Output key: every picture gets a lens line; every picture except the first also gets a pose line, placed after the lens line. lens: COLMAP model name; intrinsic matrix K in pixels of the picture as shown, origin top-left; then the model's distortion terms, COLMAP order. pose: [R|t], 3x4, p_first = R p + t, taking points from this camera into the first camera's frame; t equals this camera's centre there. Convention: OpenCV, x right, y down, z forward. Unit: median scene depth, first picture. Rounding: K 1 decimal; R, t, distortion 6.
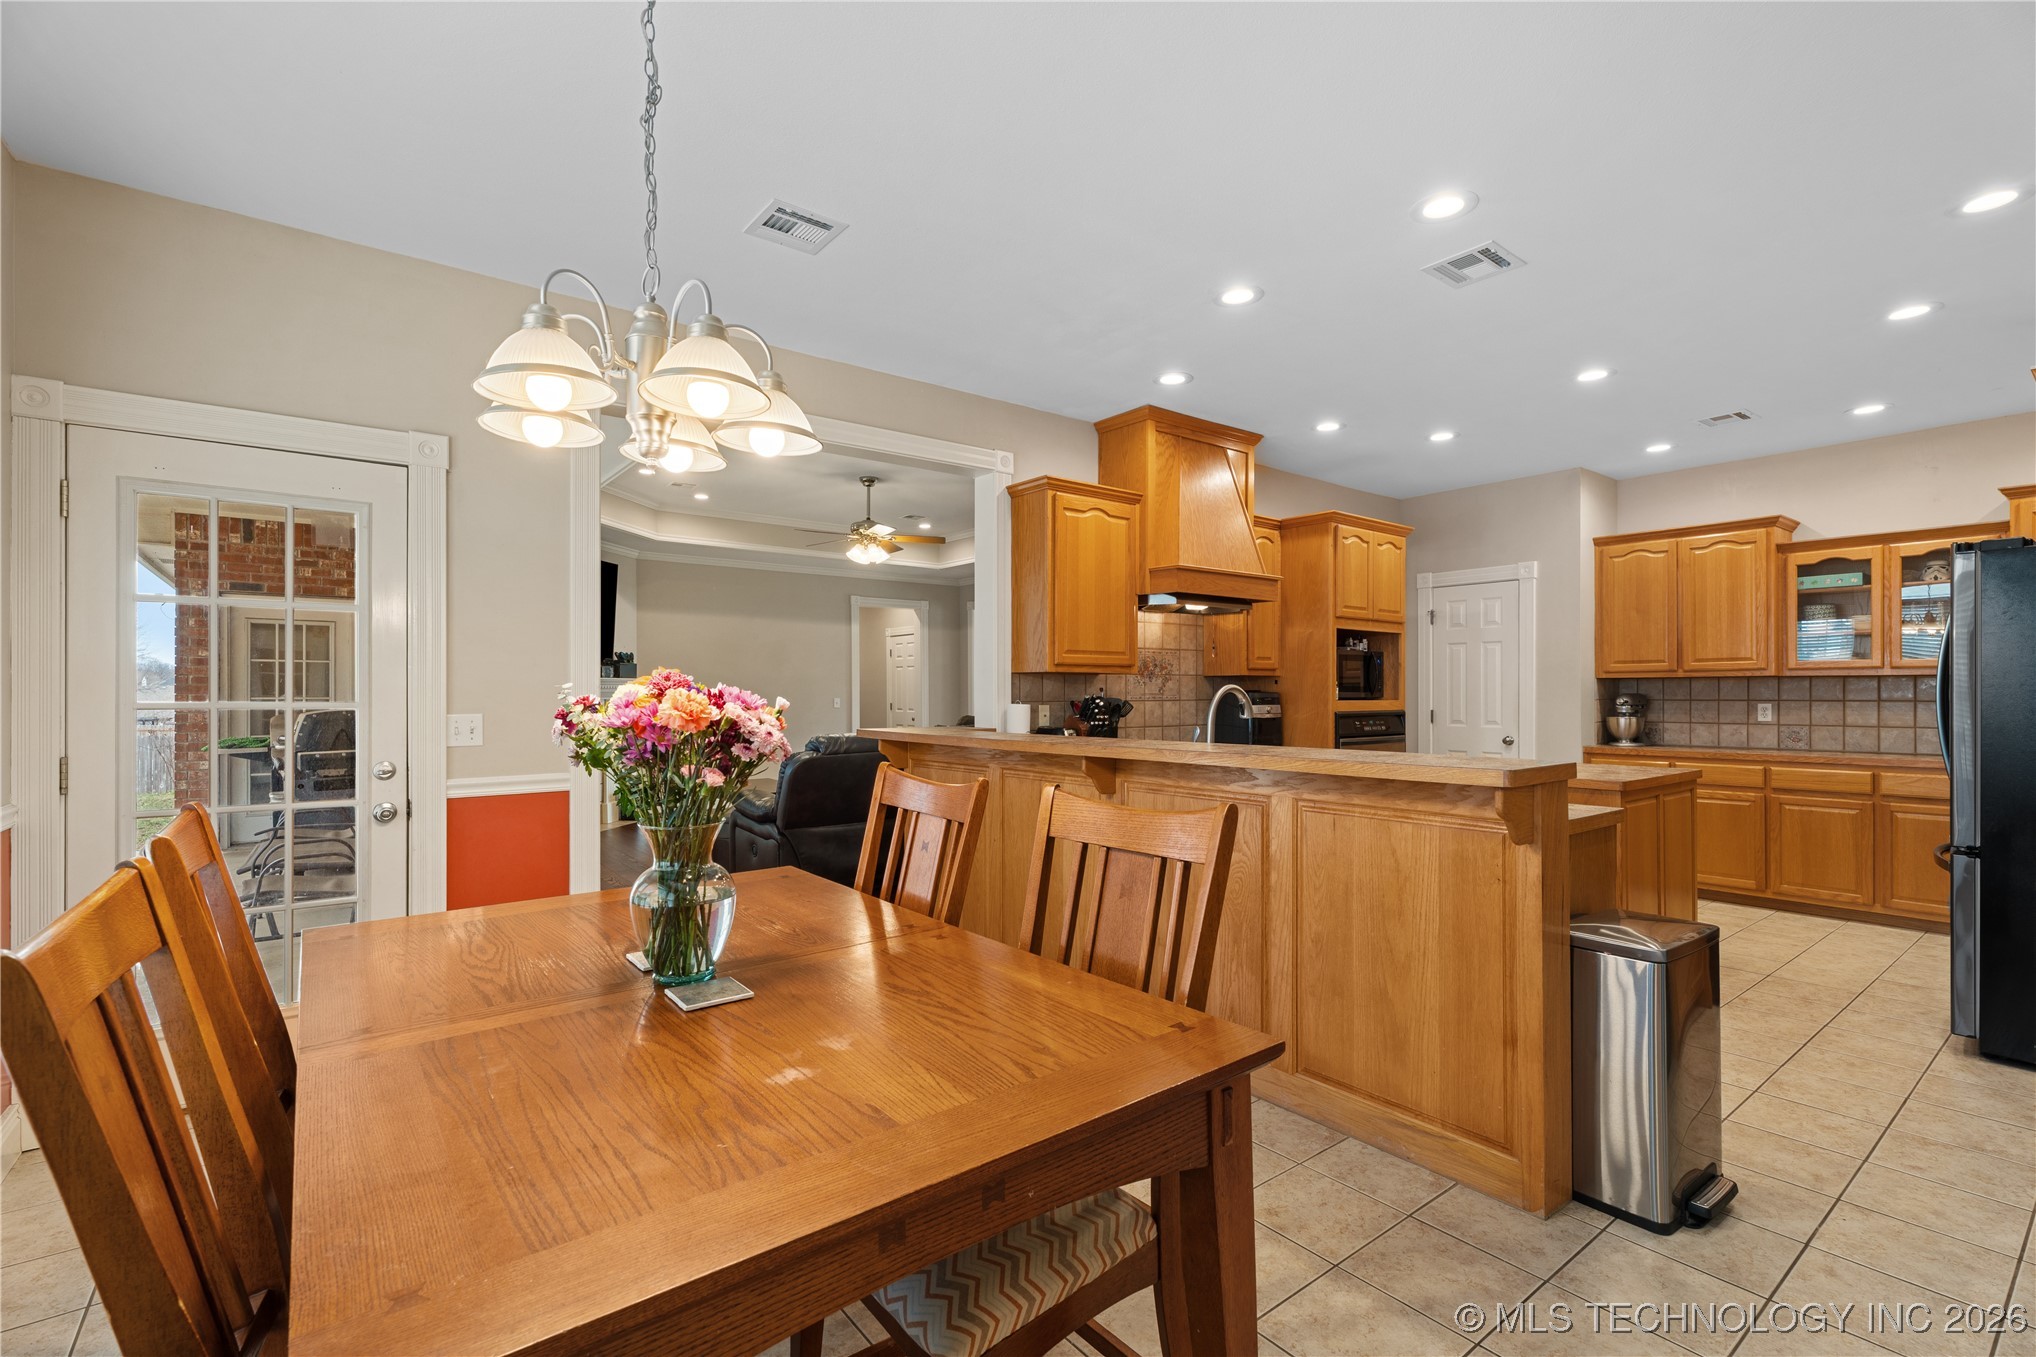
lens RADIAL K [[913.5, 0, 1006.2], [0, 913.5, 697.1], [0, 0, 1]] dist [0.001891, 0.000450]
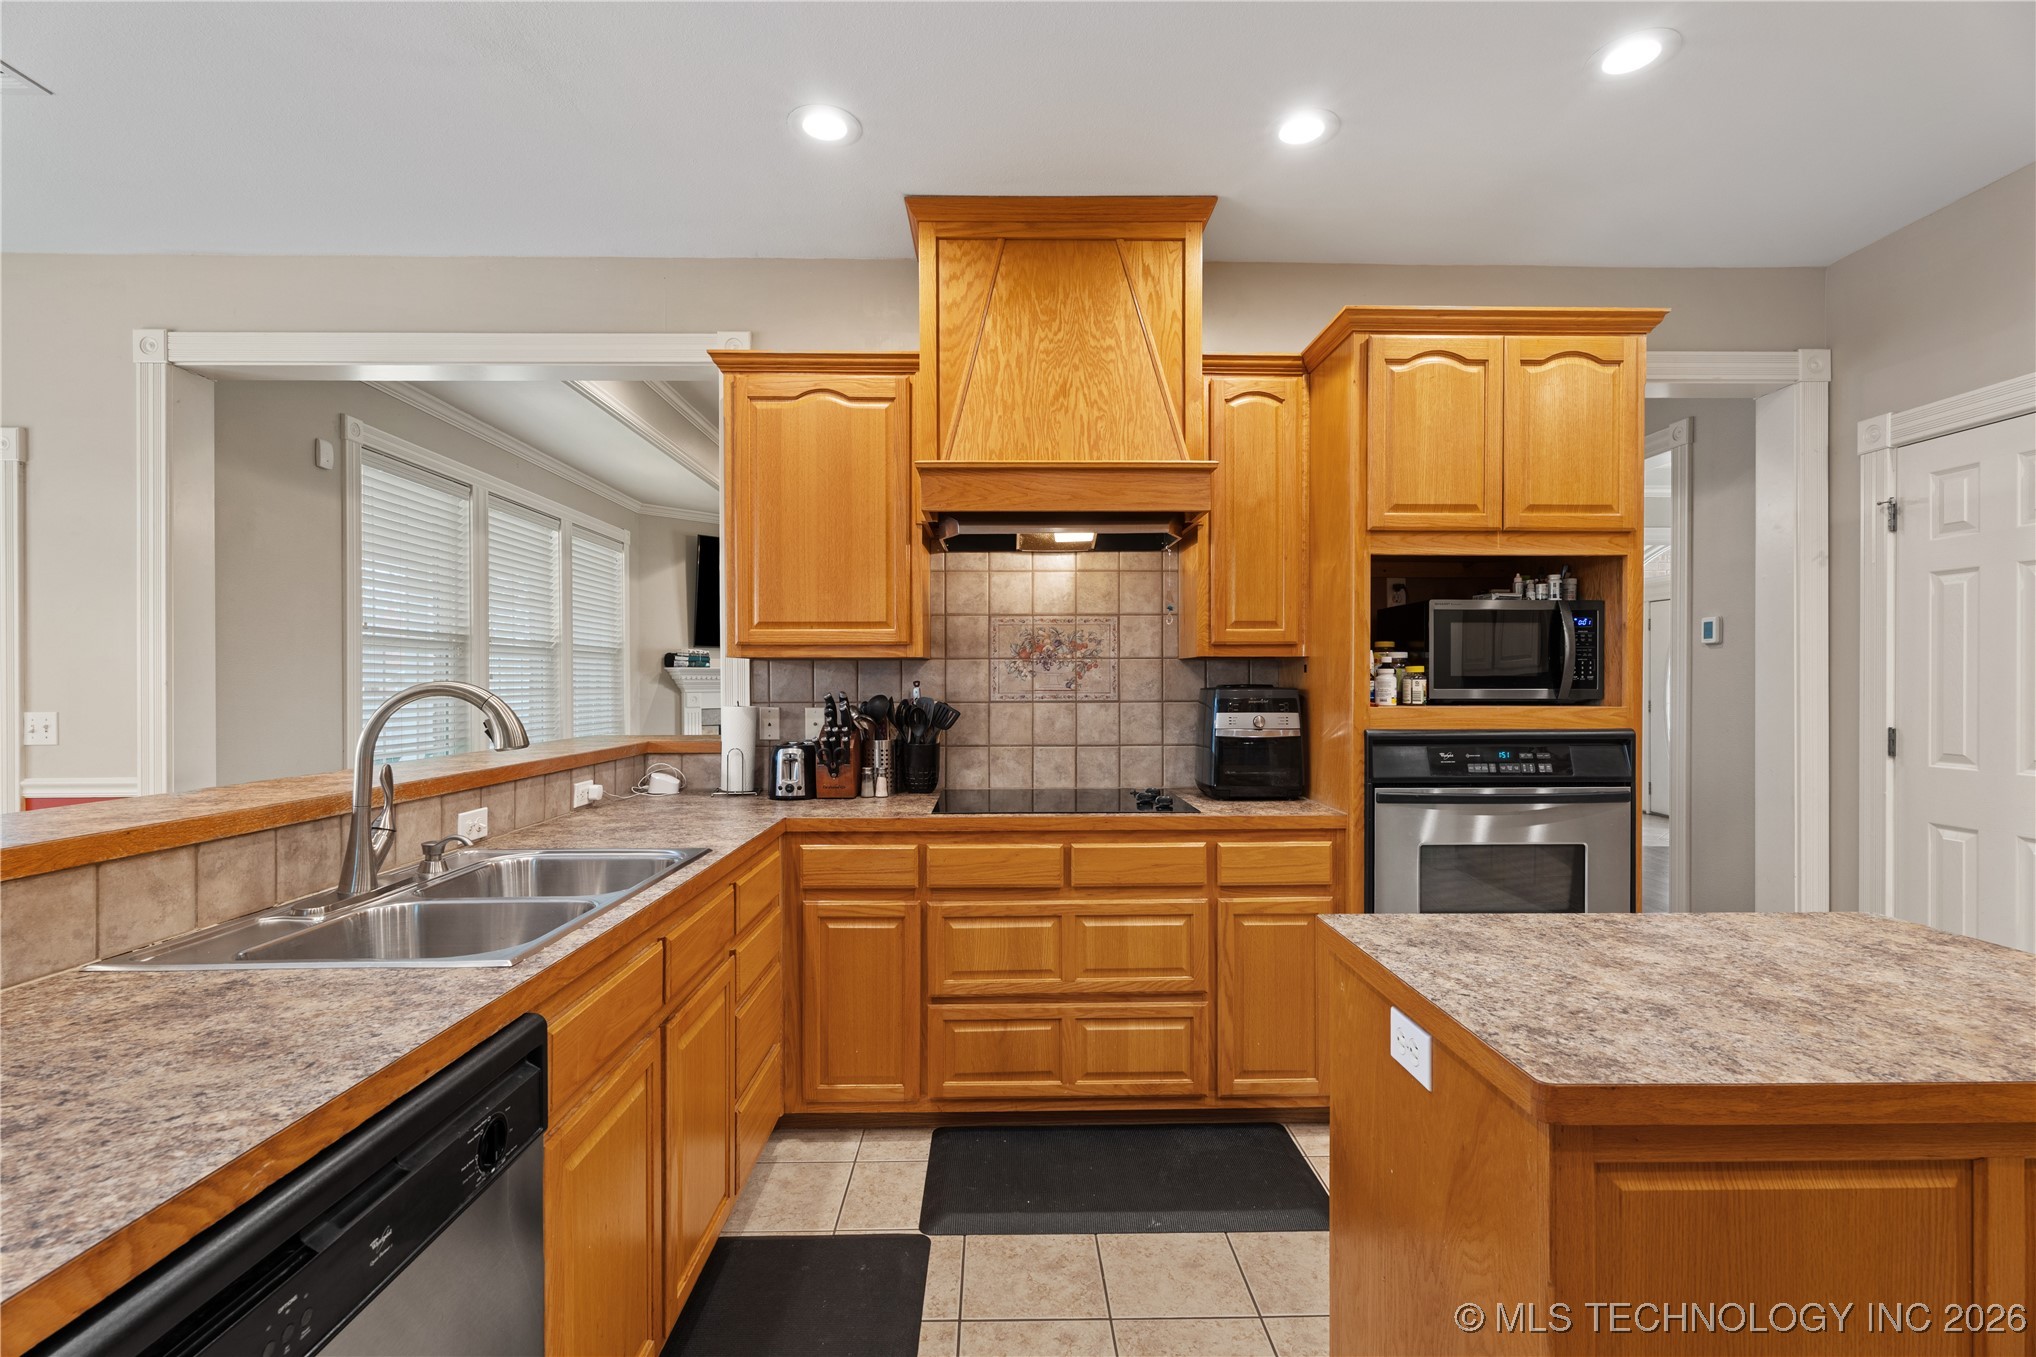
lens RADIAL K [[913.5, 0, 1019.0], [0, 913.5, 676.2], [0, 0, 1]] dist [0.001891, 0.000450]
pose [[0.803913, -0.001713, -0.594745, 0.485705], [-0.001999, 0.999982, -0.005583, -0.009169], [0.594744, 0.005677, 0.803895, 0.499259]]
